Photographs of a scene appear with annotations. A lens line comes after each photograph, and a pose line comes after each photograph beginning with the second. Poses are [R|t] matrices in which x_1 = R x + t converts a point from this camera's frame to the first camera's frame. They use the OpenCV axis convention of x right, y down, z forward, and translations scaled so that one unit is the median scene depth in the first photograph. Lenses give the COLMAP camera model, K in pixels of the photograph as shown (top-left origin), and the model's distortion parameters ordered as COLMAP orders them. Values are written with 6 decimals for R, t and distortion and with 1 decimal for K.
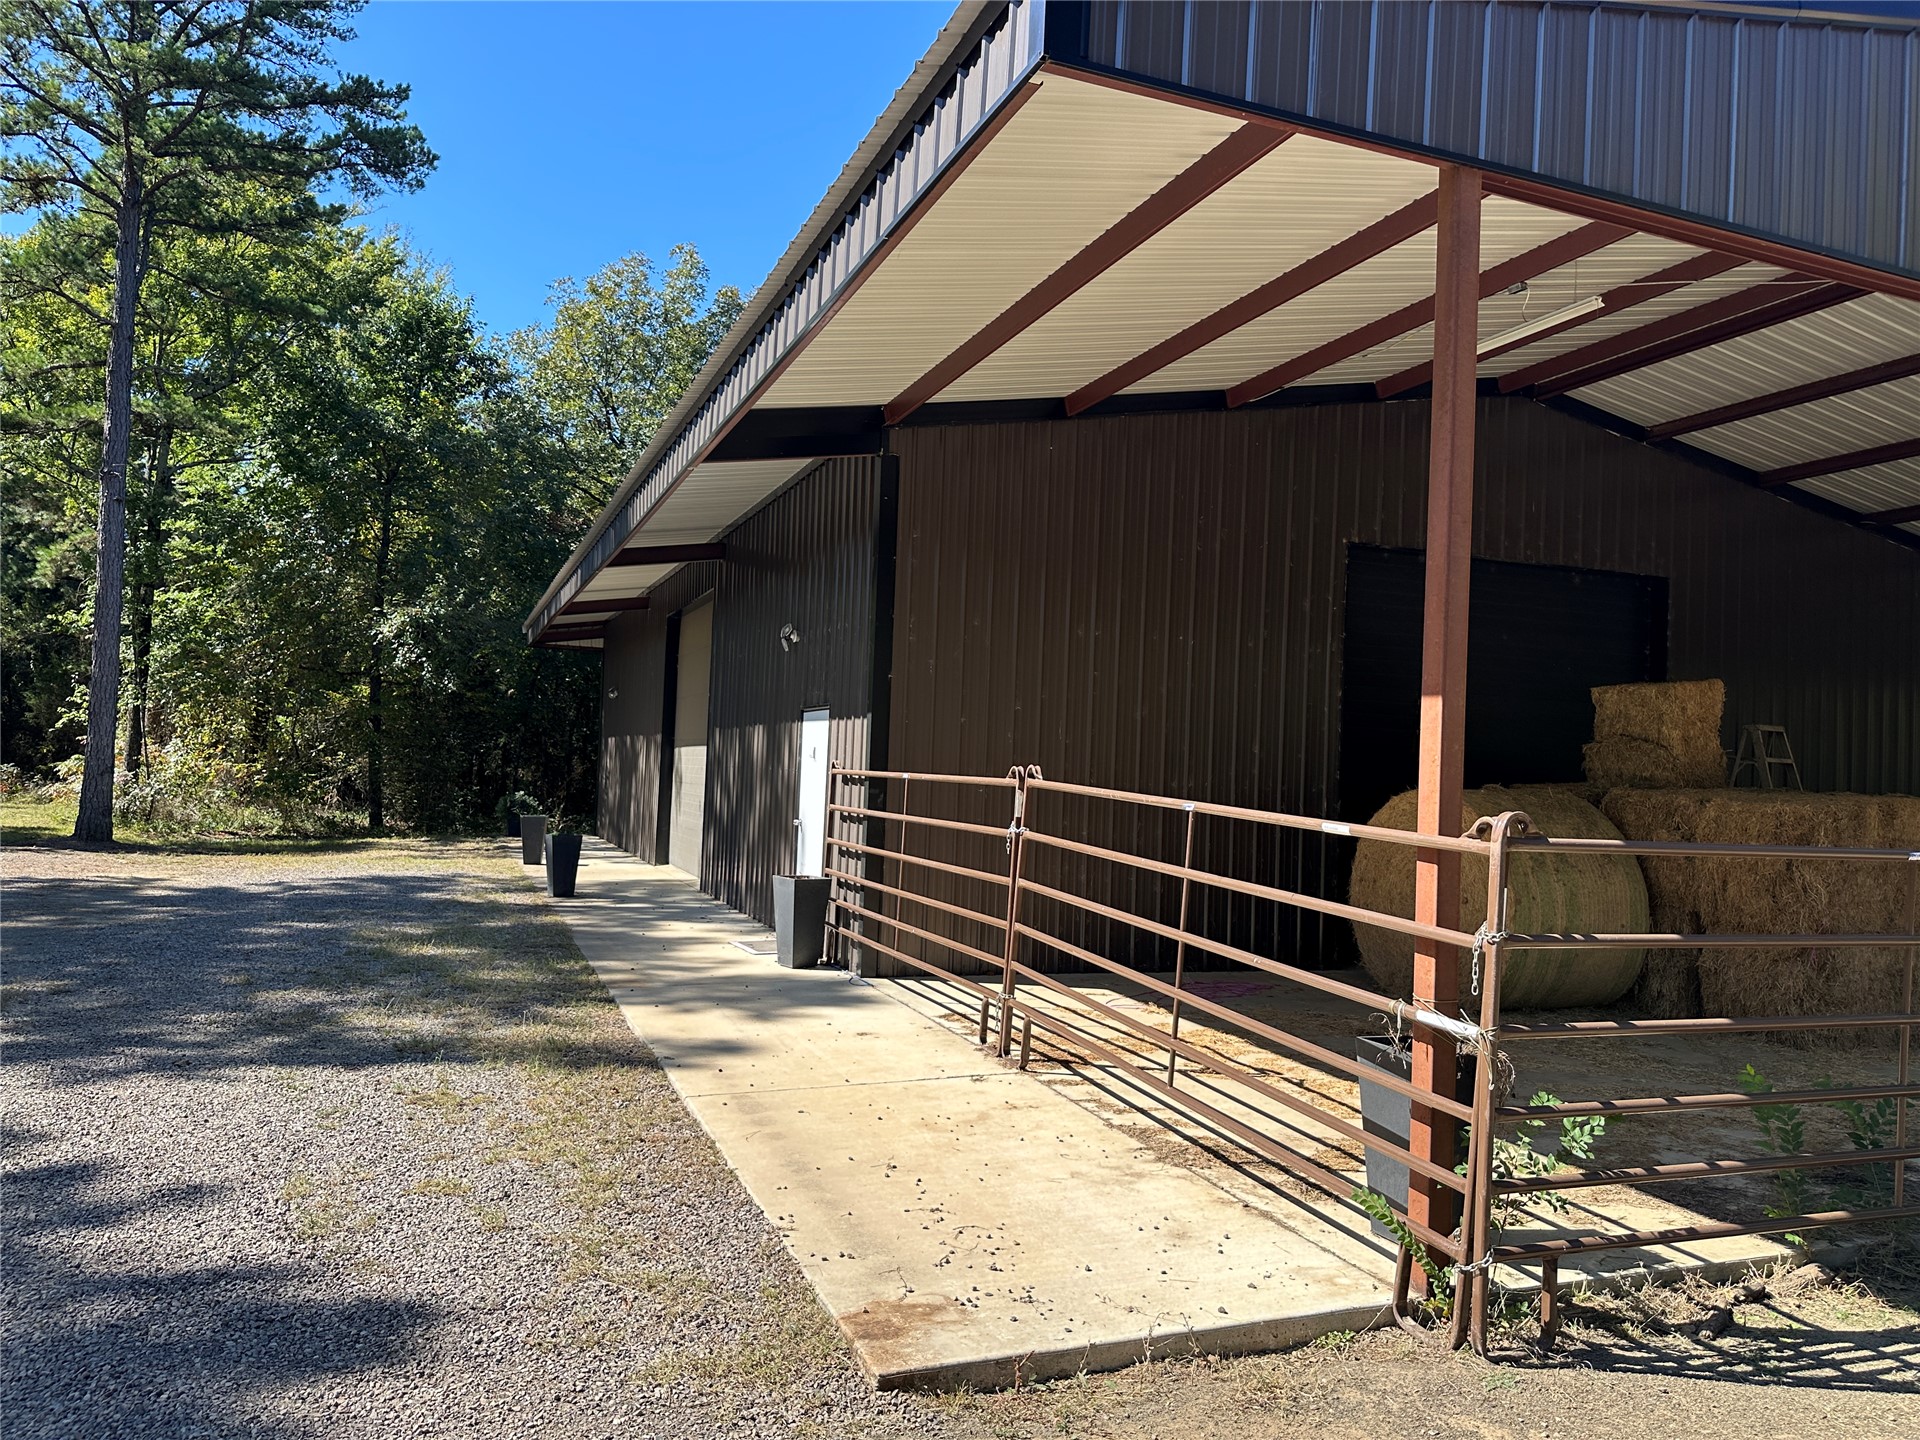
lens RADIAL K [[1360.6, 0, 959.7], [0, 1360.6, 729.5], [0, 0, 1]] dist [0.020845, -0.025690]
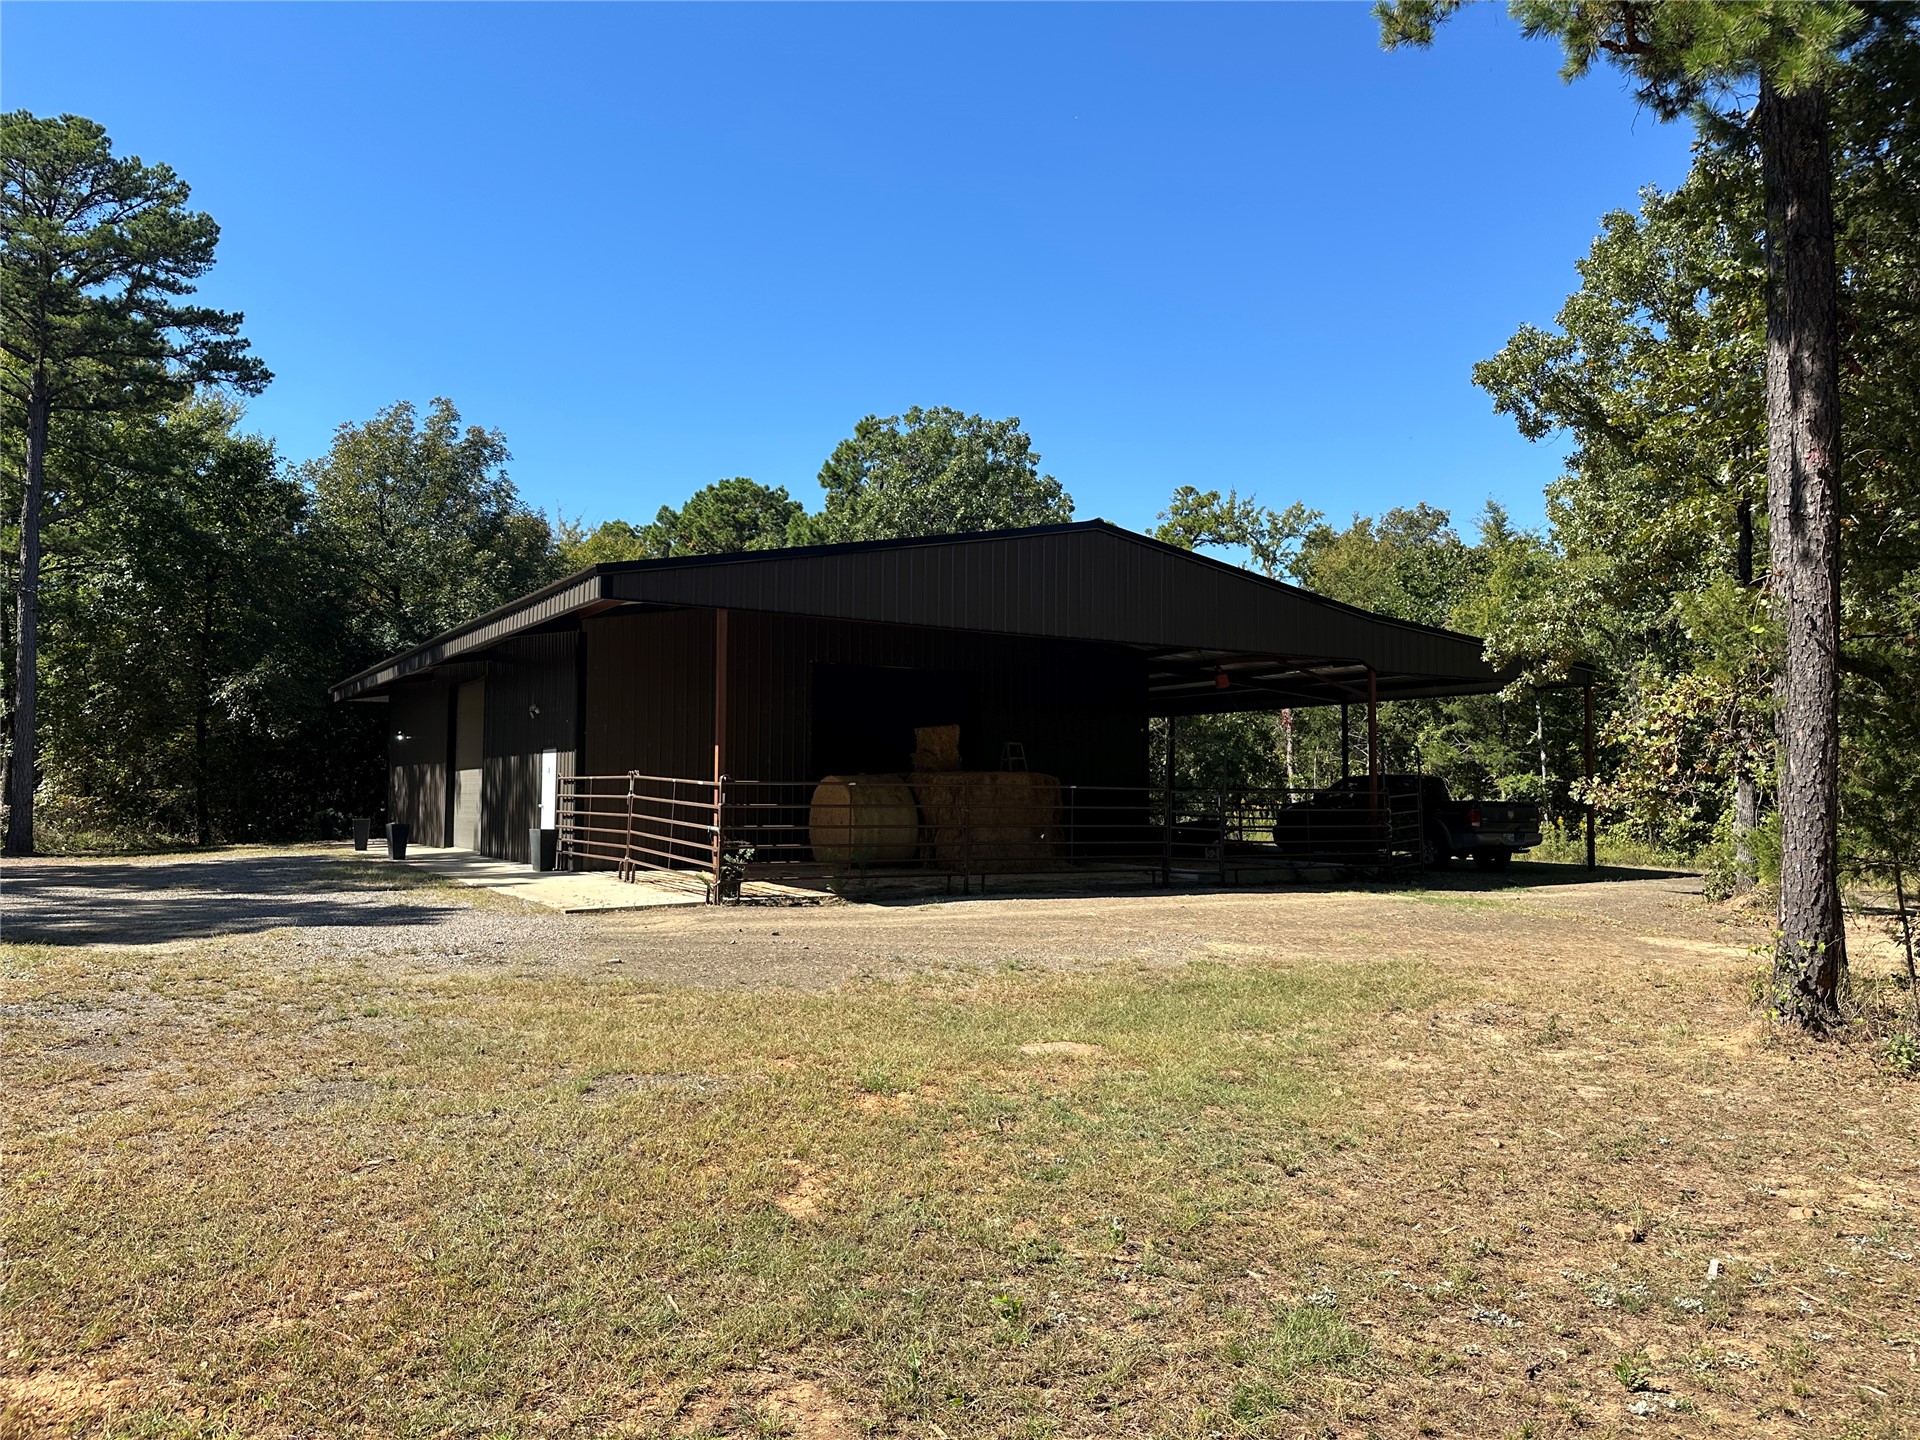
lens RADIAL K [[1360.6, 0, 961.2], [0, 1360.6, 707.1], [0, 0, 1]] dist [0.020845, -0.025690]
pose [[0.982143, -0.024807, 0.186491, 0.124053], [0.030001, 0.999235, -0.025081, -0.006662], [-0.185726, 0.030228, 0.982137, -1.148134]]
